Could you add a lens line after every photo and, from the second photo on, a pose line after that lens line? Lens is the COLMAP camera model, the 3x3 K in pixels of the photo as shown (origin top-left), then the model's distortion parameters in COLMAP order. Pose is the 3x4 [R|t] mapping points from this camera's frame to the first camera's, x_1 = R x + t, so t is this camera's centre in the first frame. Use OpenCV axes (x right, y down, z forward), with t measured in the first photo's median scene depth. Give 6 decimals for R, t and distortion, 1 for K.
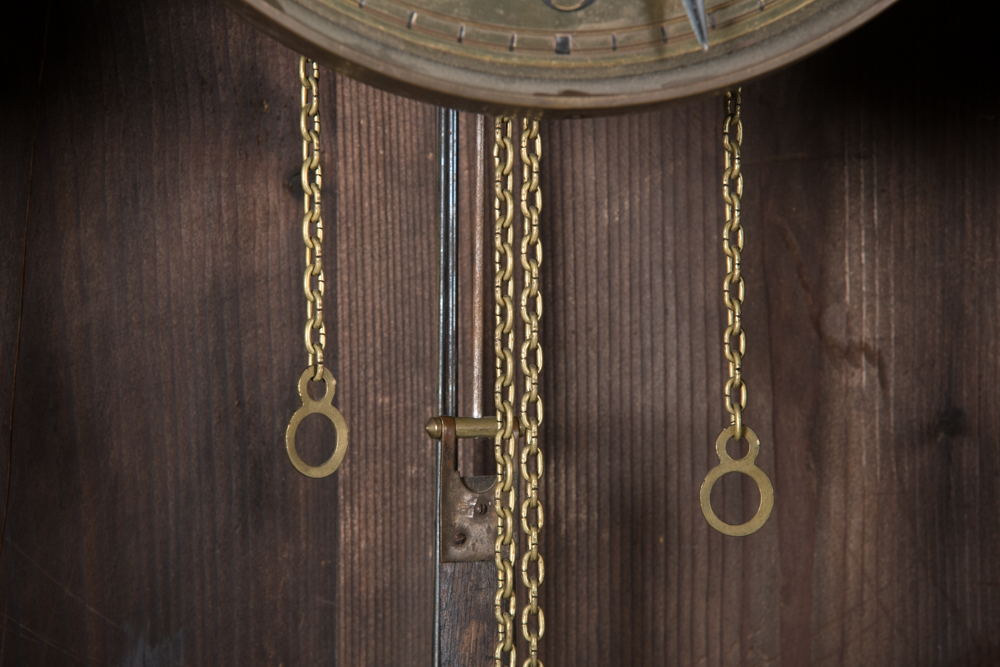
lens RADIAL K [[3256.1, 0, 500.0], [0, 3256.1, 333.5], [0, 0, 1]] dist [0.852405, 0.692041]
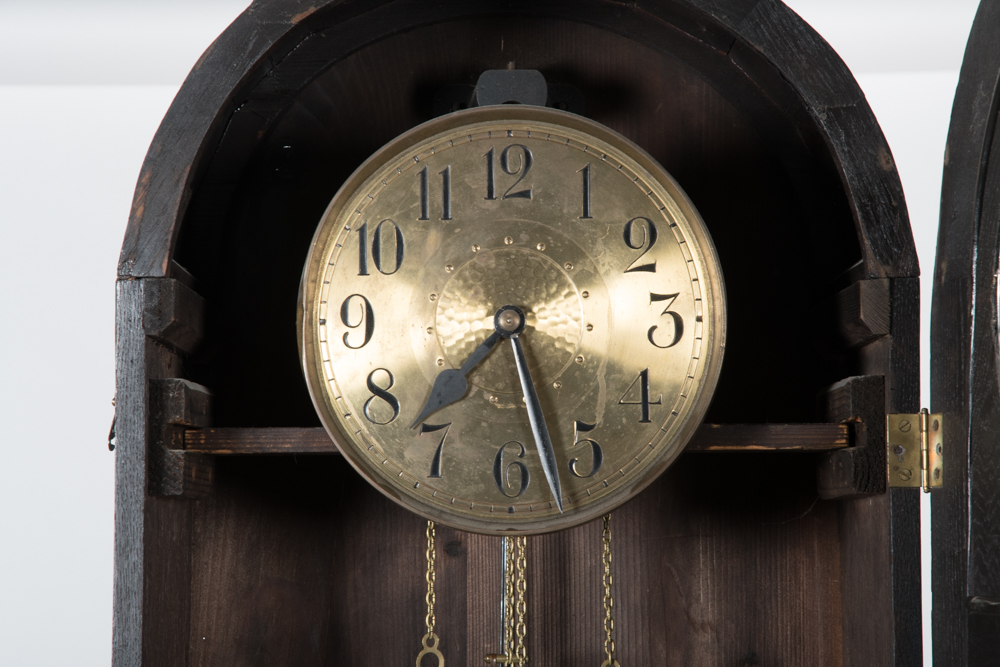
lens RADIAL K [[3256.1, 0, 500.0], [0, 3256.1, 333.5], [0, 0, 1]] dist [0.852405, 0.692041]
pose [[0.985953, -0.008169, -0.166826, 0.356102], [-0.003191, 0.997700, -0.067713, -0.041646], [0.166995, 0.067294, 0.983659, -1.251928]]
